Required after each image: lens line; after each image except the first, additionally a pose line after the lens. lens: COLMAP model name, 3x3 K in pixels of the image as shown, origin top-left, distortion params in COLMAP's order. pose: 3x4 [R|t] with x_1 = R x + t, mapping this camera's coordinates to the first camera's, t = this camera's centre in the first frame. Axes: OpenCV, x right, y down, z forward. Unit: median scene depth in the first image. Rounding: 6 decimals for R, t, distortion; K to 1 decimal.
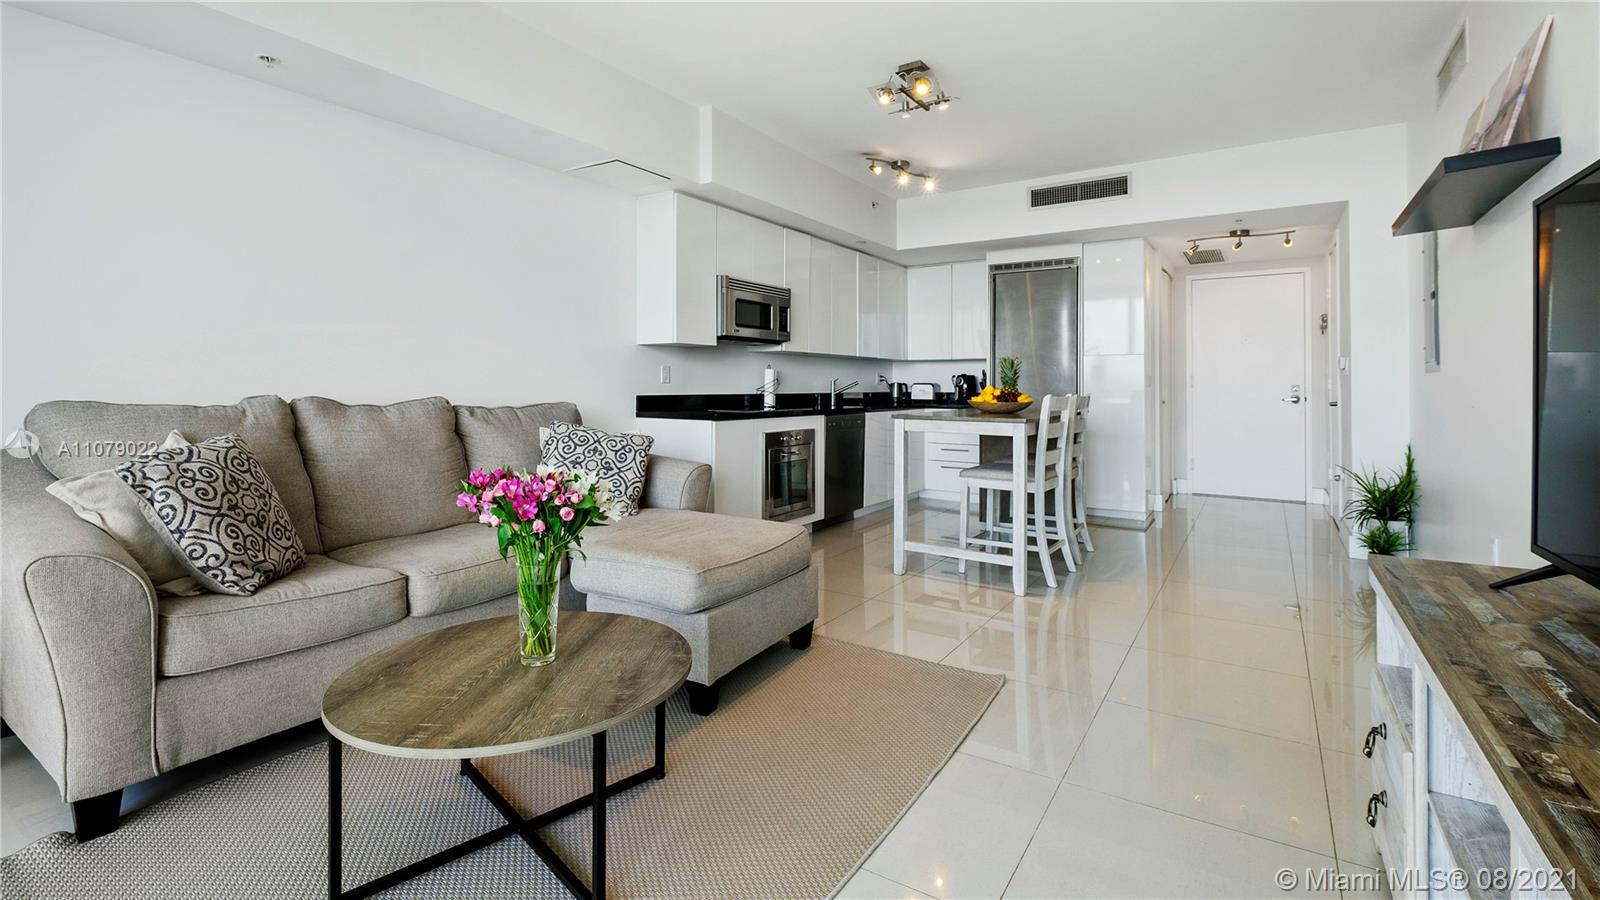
lens RADIAL K [[707.5, 0, 794.7], [0, 707.5, 373.5], [0, 0, 1]] dist [0.002661, -0.005439]
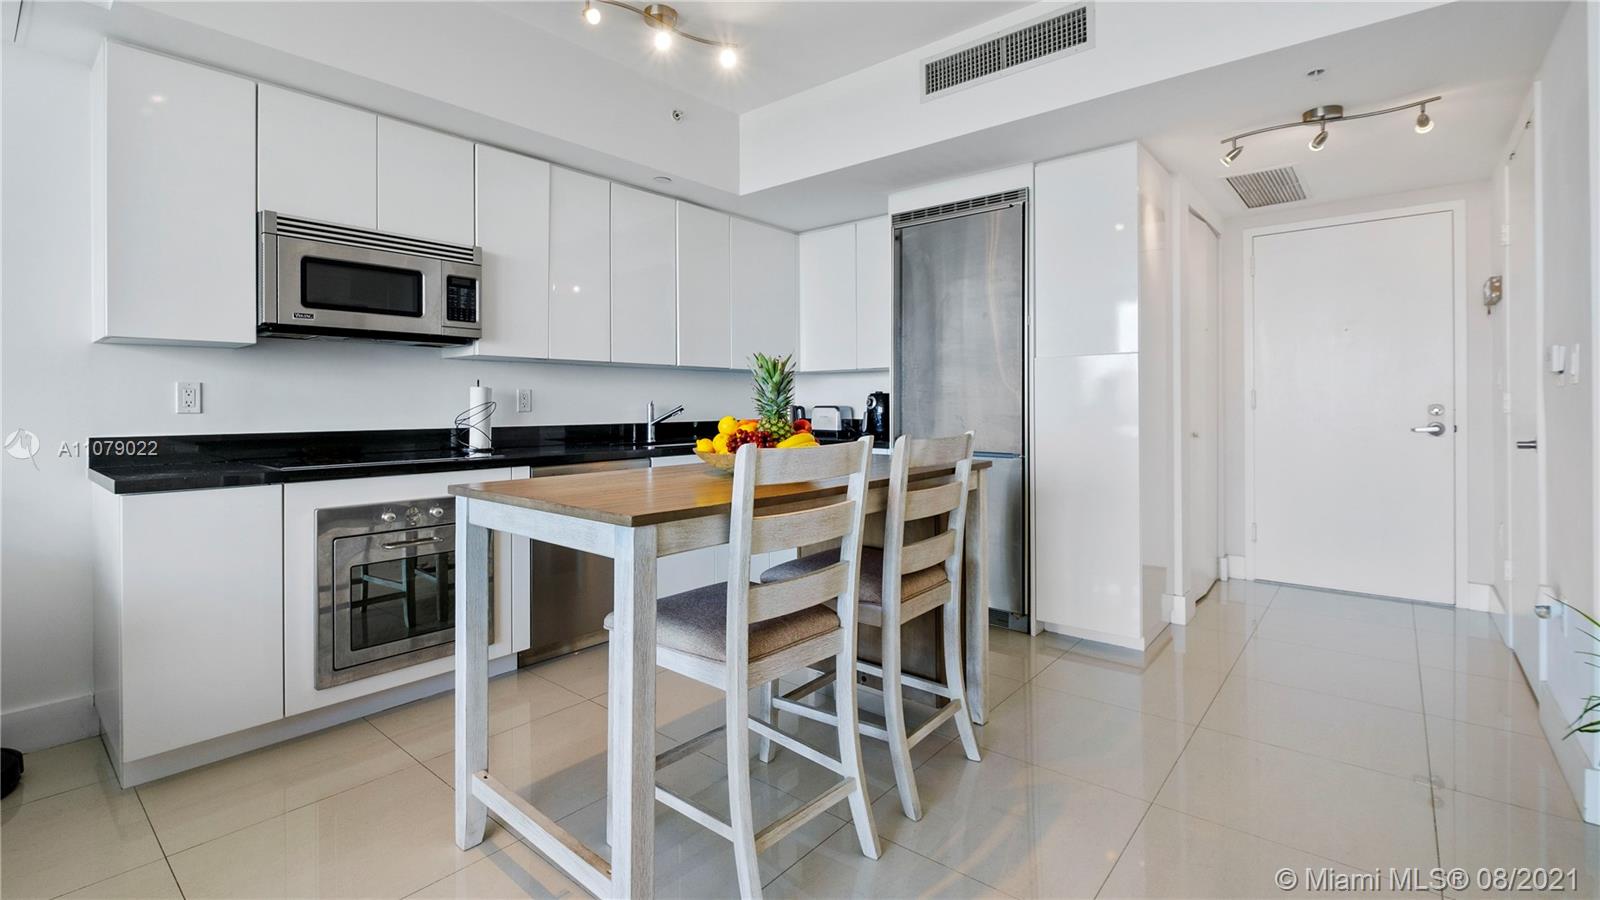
lens RADIAL K [[707.5, 0, 790.7], [0, 707.5, 401.7], [0, 0, 1]] dist [0.002661, -0.005439]
pose [[0.993295, -0.008716, -0.115278, 0.297438], [0.010087, 0.999885, 0.011316, 0.002464], [0.115166, -0.012403, 0.993269, 0.434943]]
